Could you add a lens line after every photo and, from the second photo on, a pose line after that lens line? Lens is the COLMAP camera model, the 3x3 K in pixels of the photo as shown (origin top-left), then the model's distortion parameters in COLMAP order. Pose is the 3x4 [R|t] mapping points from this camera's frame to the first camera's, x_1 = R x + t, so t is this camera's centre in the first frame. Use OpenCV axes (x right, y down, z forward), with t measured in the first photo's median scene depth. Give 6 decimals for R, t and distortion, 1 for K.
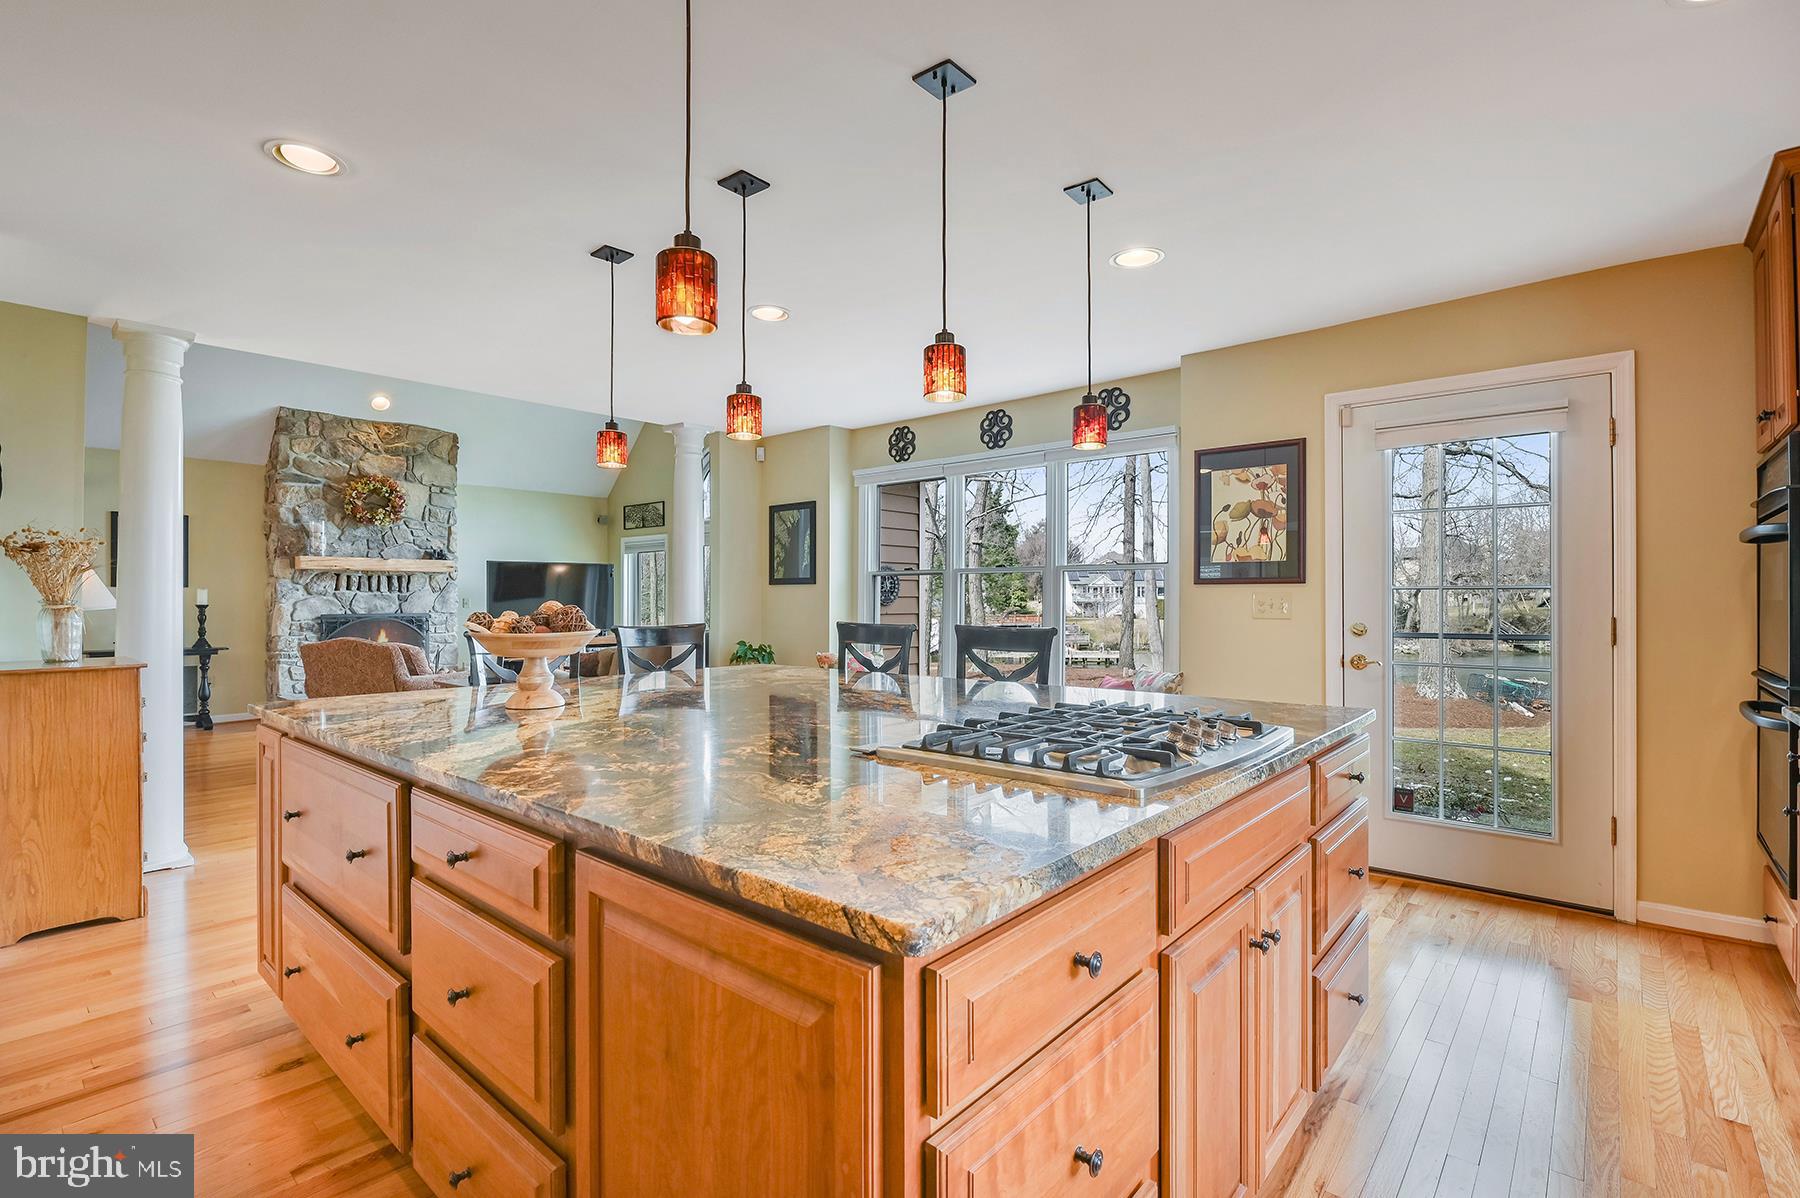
lens RADIAL K [[823.6, 0, 900.9], [0, 823.6, 597.4], [0, 0, 1]] dist [-0.016877, 0.001467]
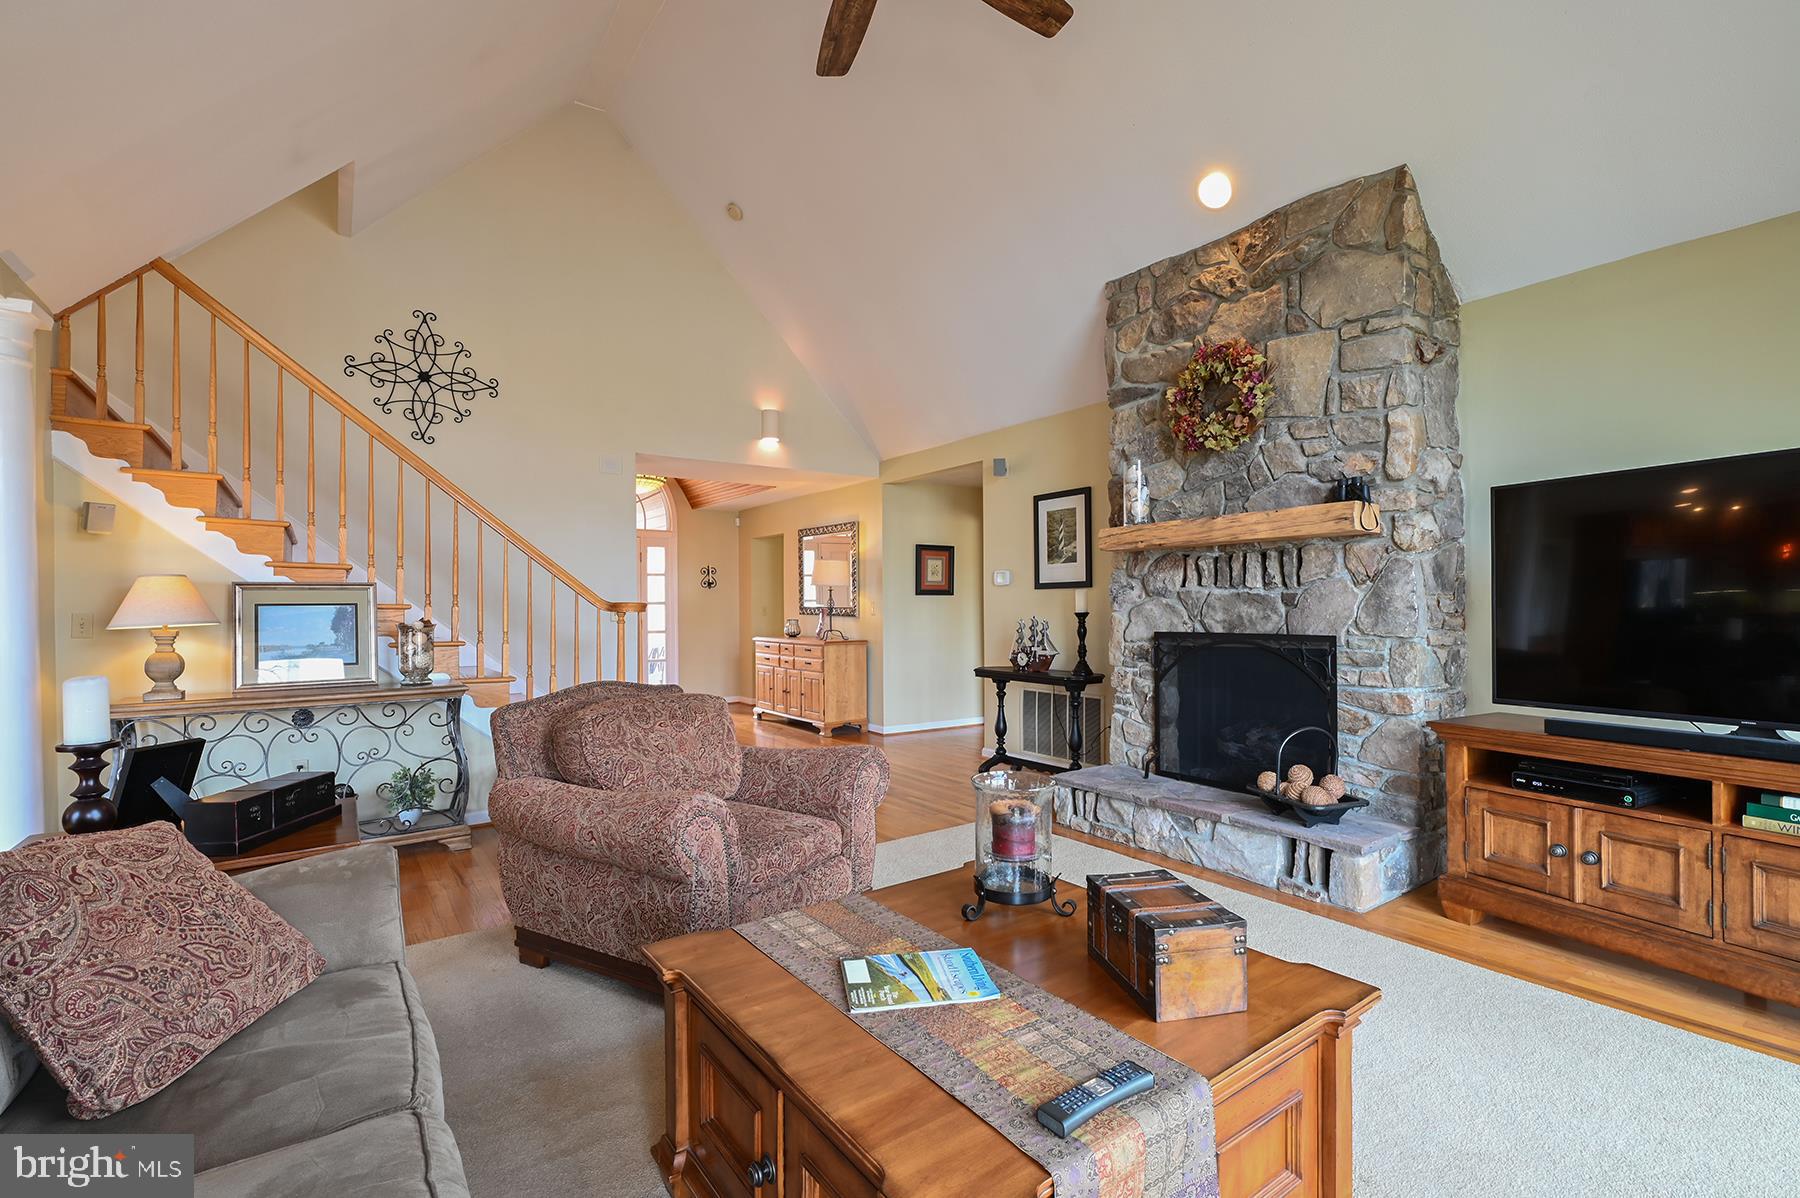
lens RADIAL K [[823.6, 0, 909.3], [0, 823.6, 601.1], [0, 0, 1]] dist [-0.016877, 0.001467]
pose [[-0.261279, 0.001785, -0.965262, -0.132142], [0.018077, 0.999832, -0.003044, -0.000711], [0.965094, -0.018244, -0.261267, 0.972021]]
